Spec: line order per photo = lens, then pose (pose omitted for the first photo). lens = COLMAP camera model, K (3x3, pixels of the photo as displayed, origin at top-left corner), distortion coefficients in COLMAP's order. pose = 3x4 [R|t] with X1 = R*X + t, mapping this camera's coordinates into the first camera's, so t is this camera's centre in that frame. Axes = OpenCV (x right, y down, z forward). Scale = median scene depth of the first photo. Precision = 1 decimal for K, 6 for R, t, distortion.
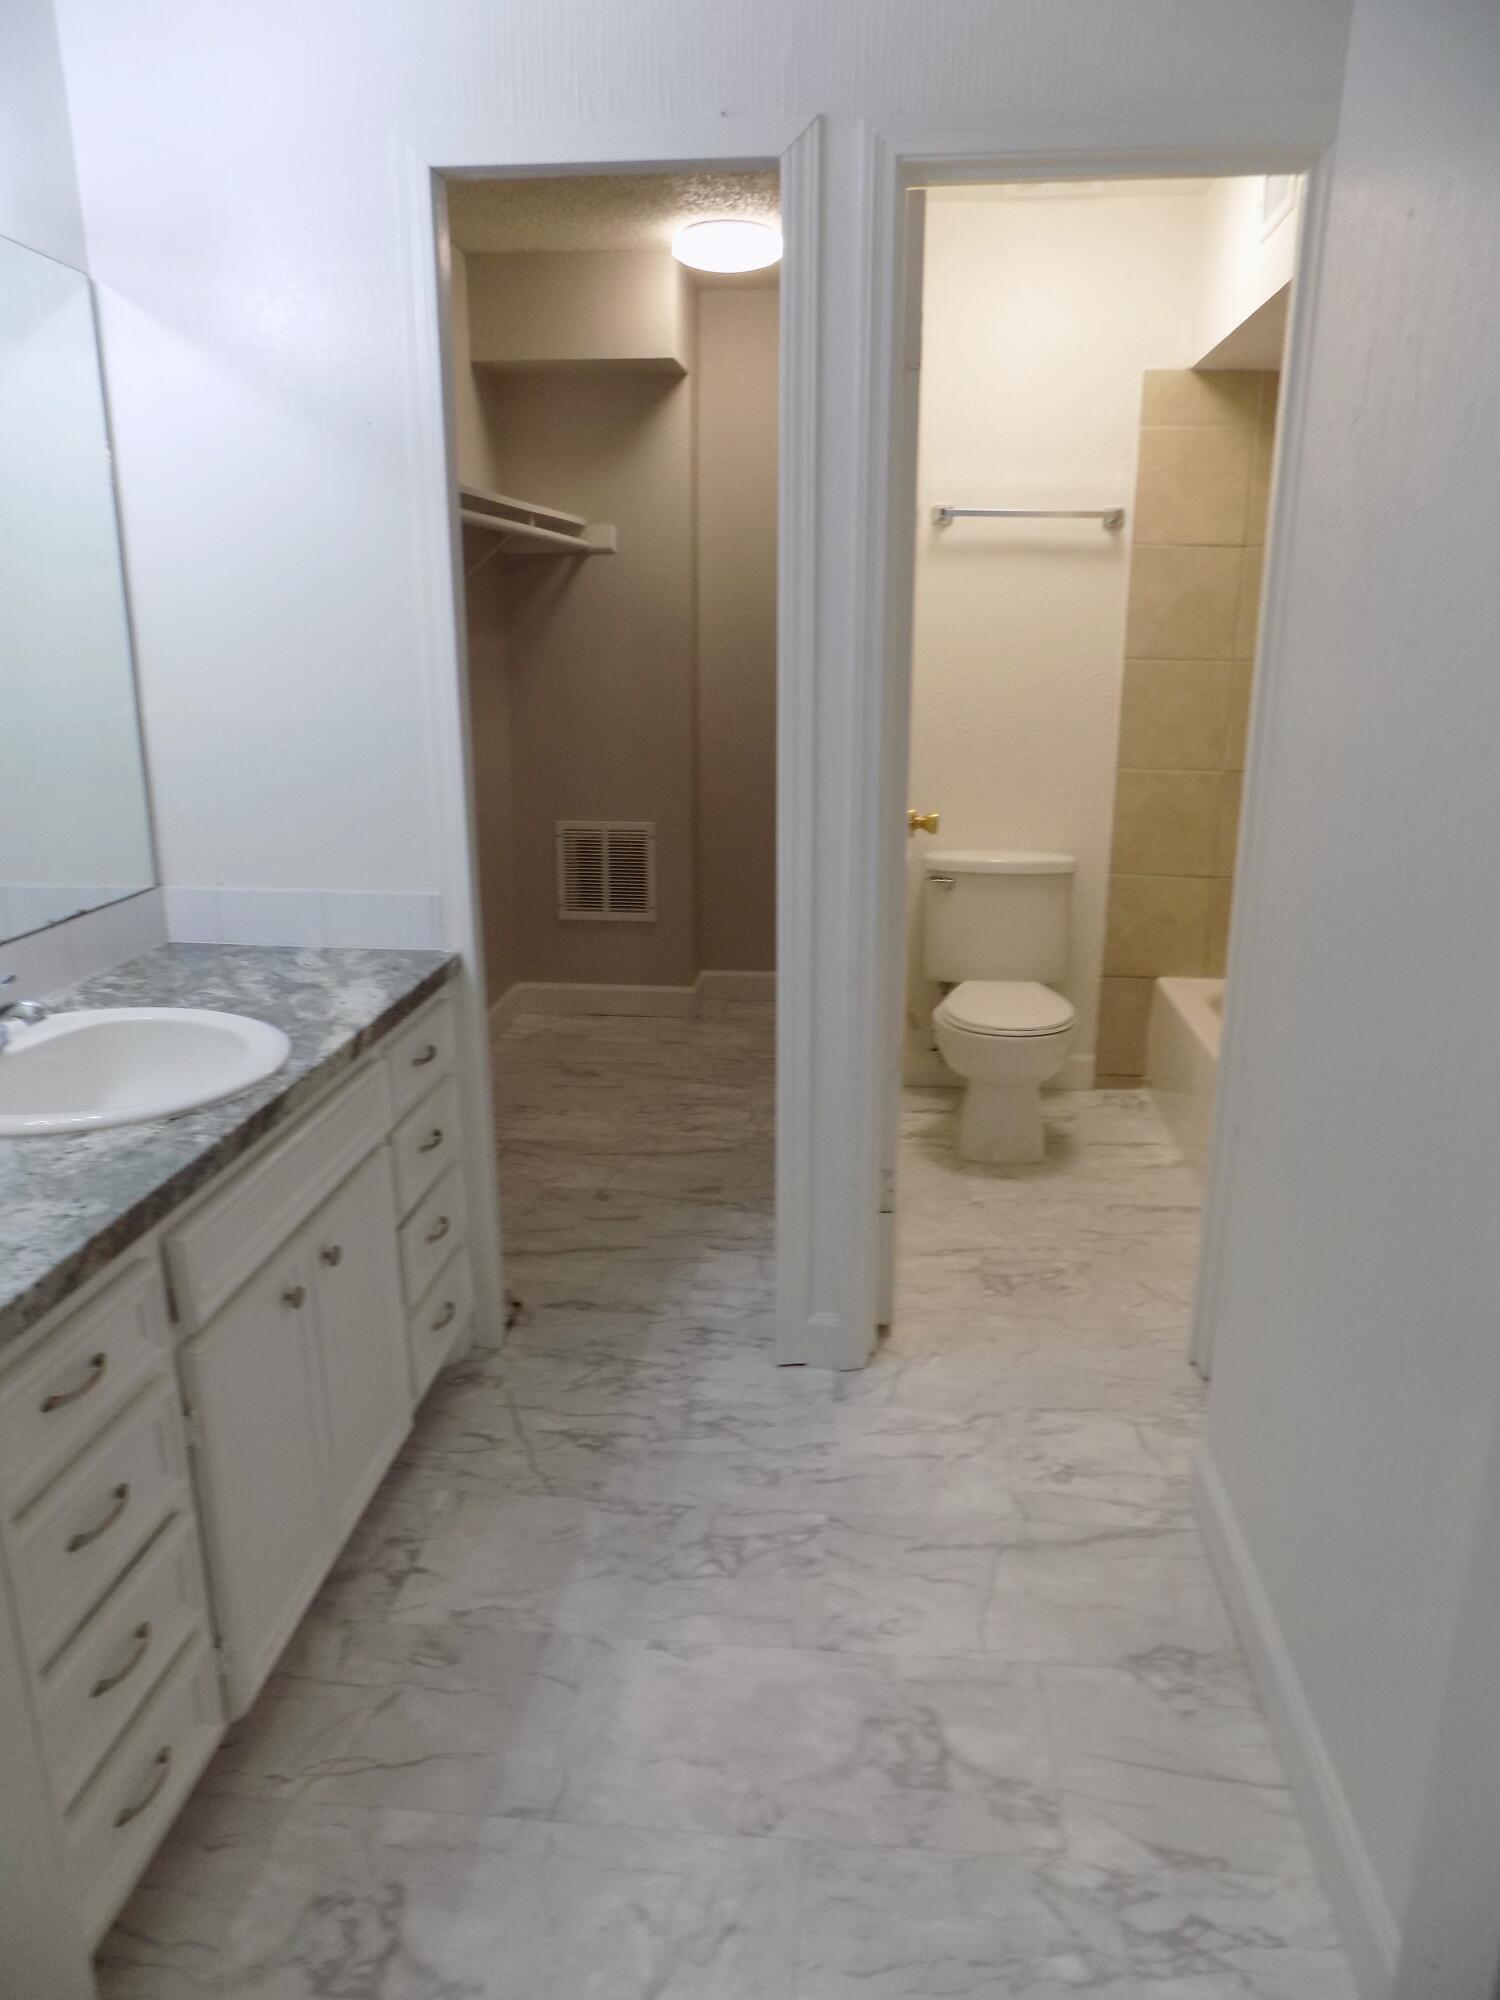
lens RADIAL K [[1340.6, 0, 747.8], [0, 1340.6, 1001.1], [0, 0, 1]] dist [-0.048805, 0.023349]
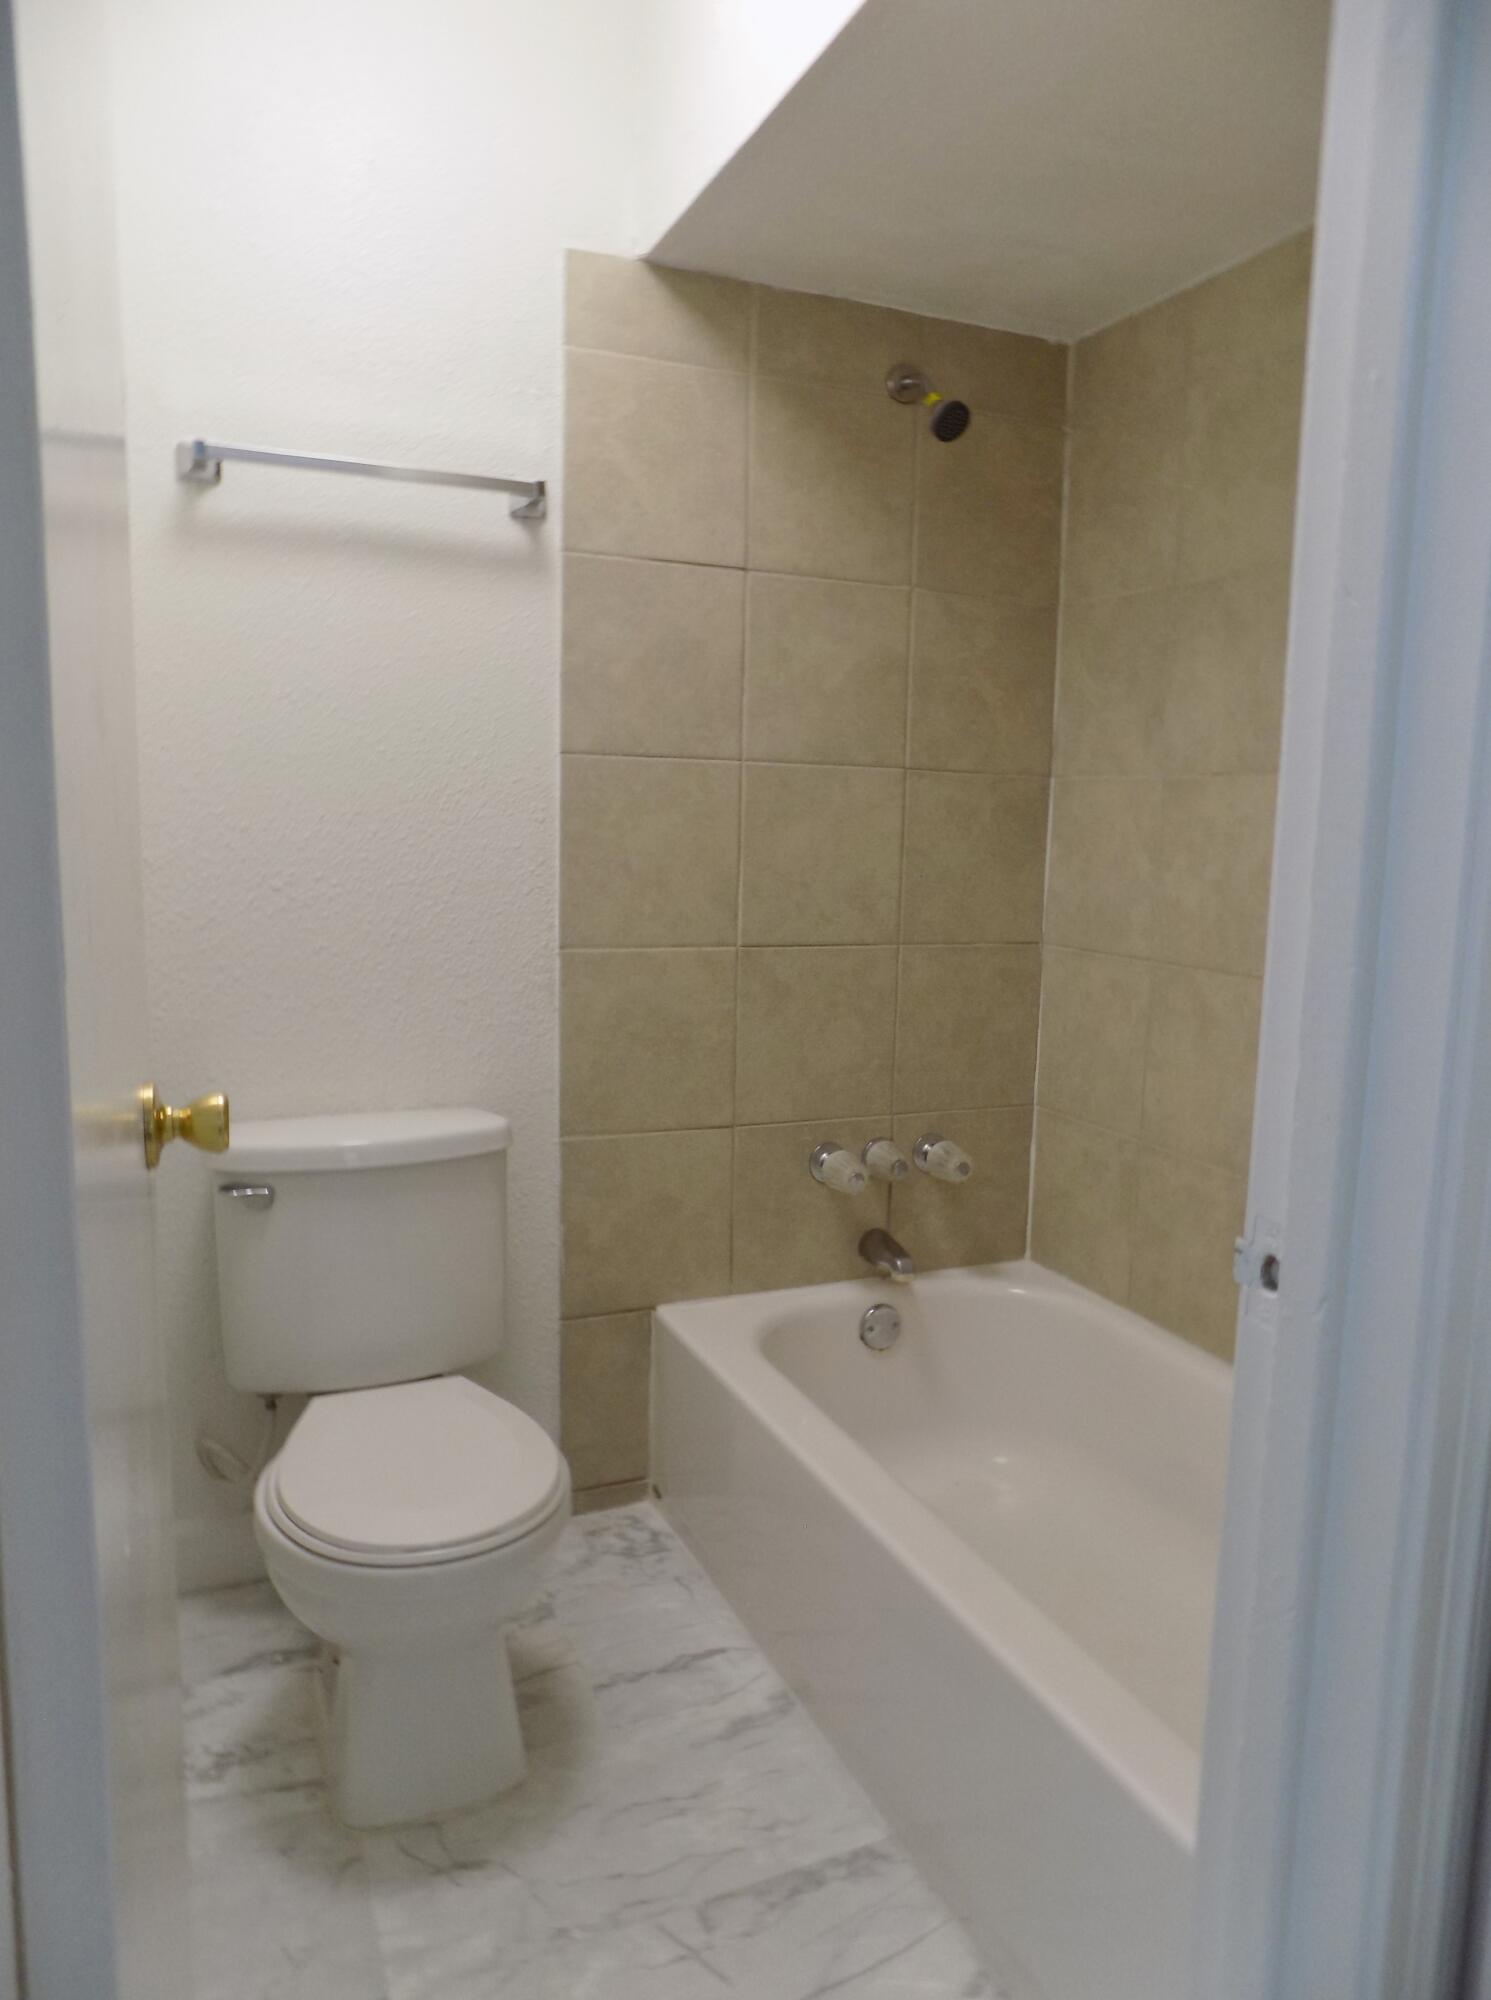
lens RADIAL K [[1340.6, 0, 740.3], [0, 1340.6, 992.7], [0, 0, 1]] dist [-0.048805, 0.023349]
pose [[0.873381, -0.048397, 0.484626, 0.073046], [0.116136, 0.987042, -0.110726, -0.089061], [-0.472988, 0.152988, 0.867685, 0.501585]]
